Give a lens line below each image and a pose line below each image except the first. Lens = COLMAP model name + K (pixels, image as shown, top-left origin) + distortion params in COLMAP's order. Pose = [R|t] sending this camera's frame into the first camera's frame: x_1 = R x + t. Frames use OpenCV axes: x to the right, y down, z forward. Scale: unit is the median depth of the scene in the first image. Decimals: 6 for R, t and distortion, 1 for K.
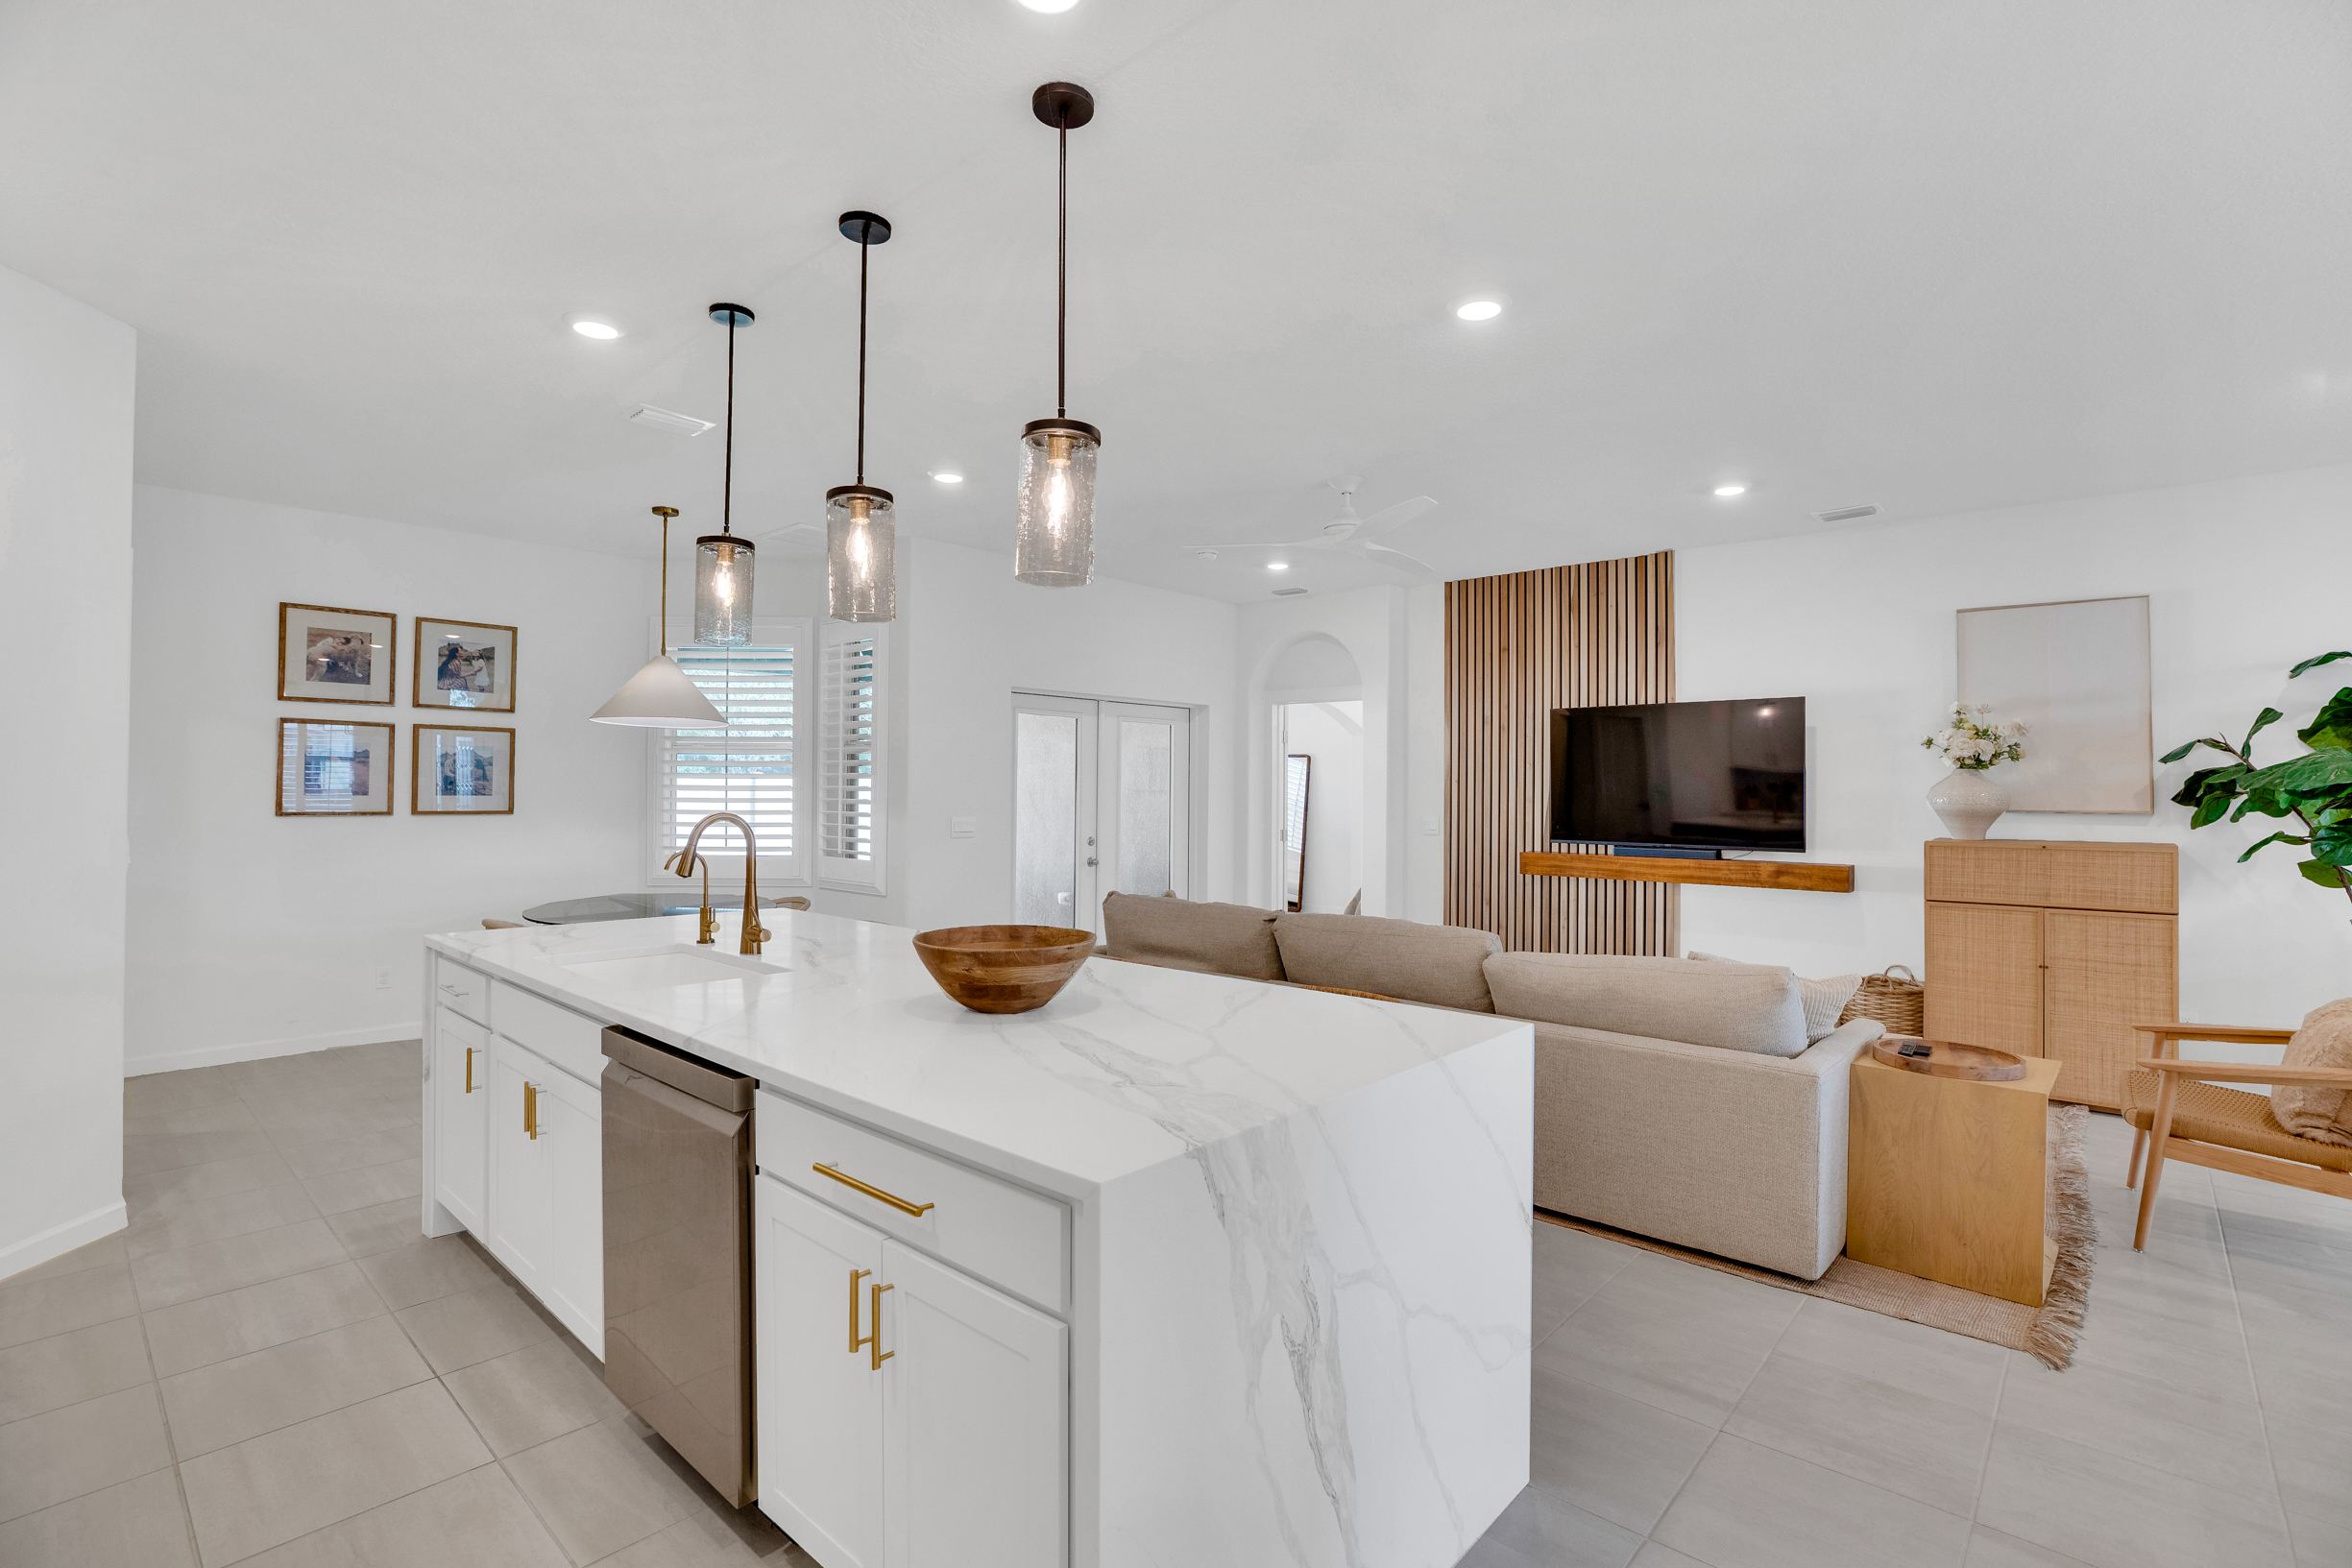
lens RADIAL K [[1074.2, 0, 1182.8], [0, 1074.2, 785.4], [0, 0, 1]] dist [-0.033614, 0.002429]
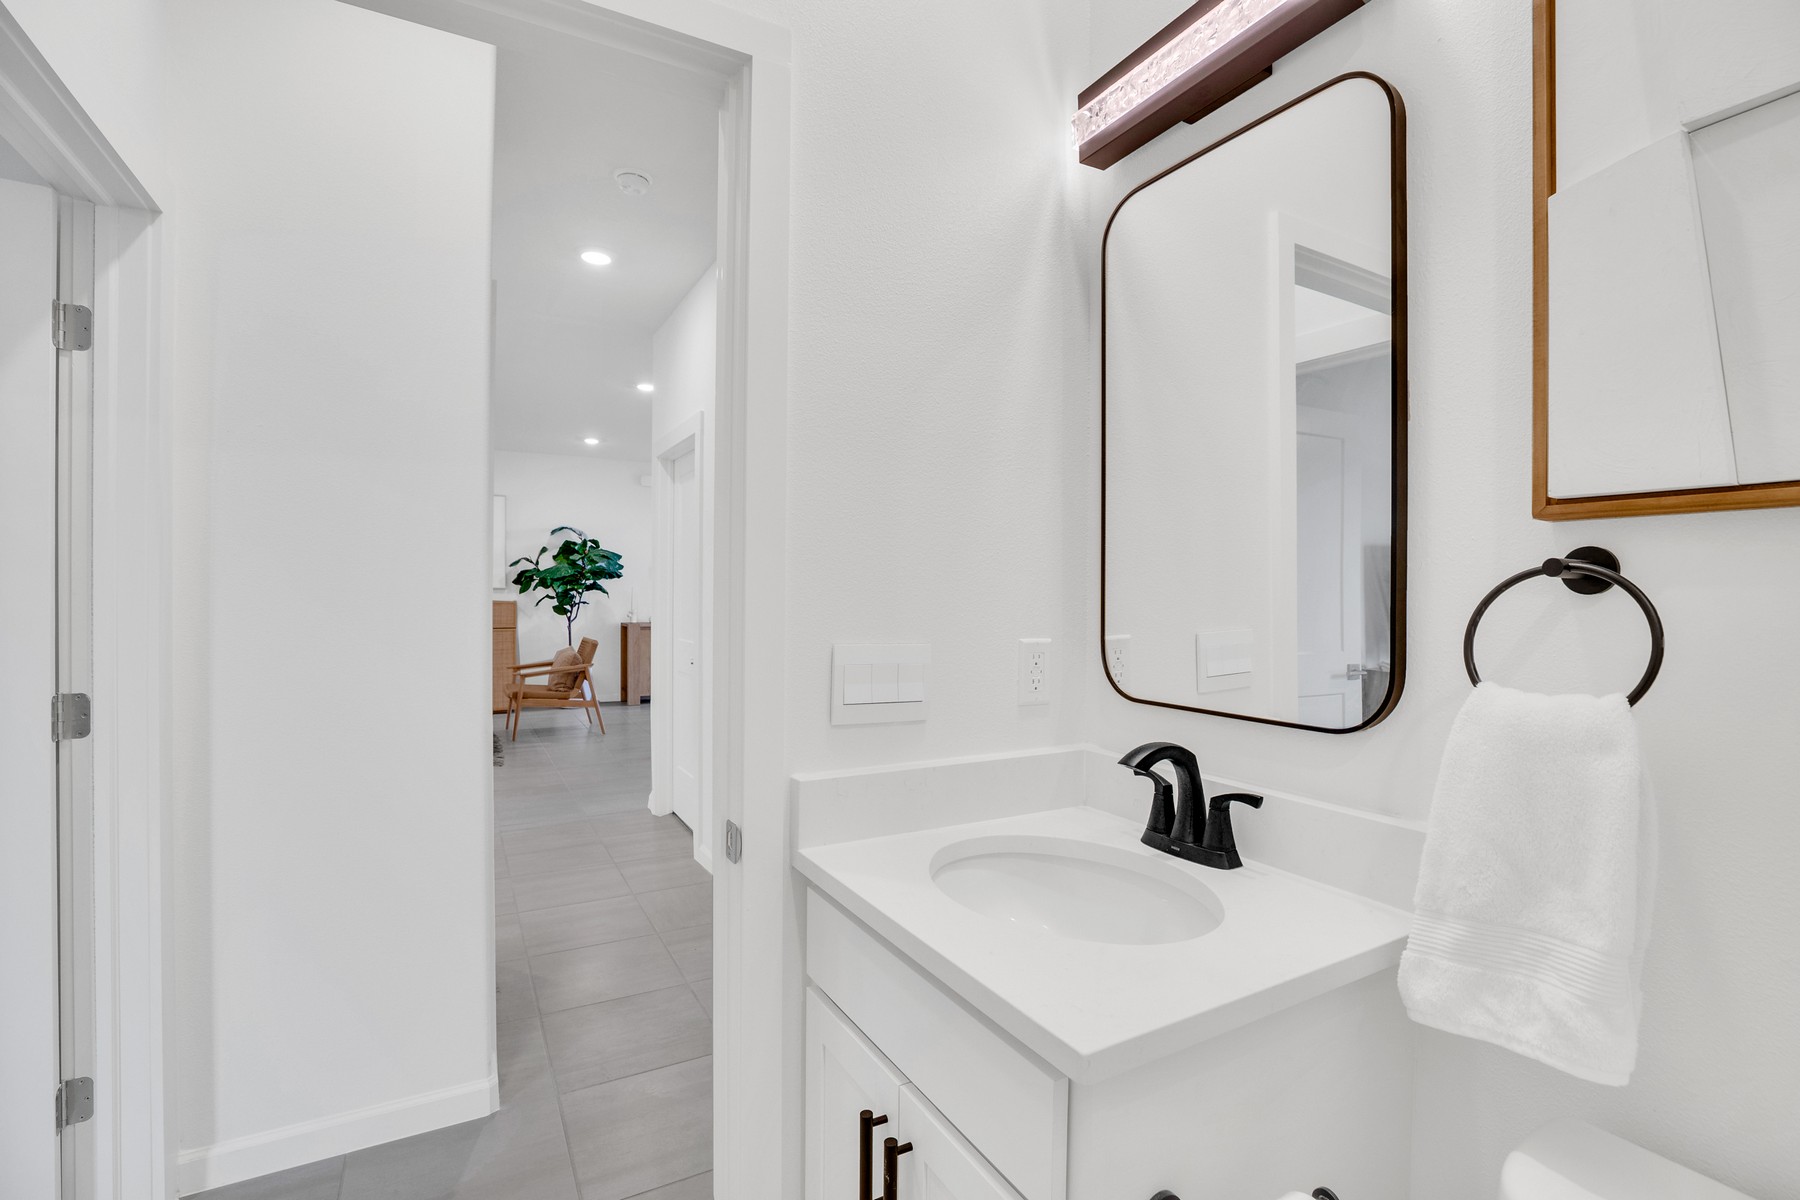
lens RADIAL K [[812.3, 0, 892.4], [0, 812.3, 590.8], [0, 0, 1]] dist [-0.005508, -0.000460]
pose [[0.326312, -0.003704, 0.945255, -0.461836], [-0.007897, 0.999947, 0.006645, 0.011888], [-0.945229, -0.009633, 0.326266, -0.381327]]
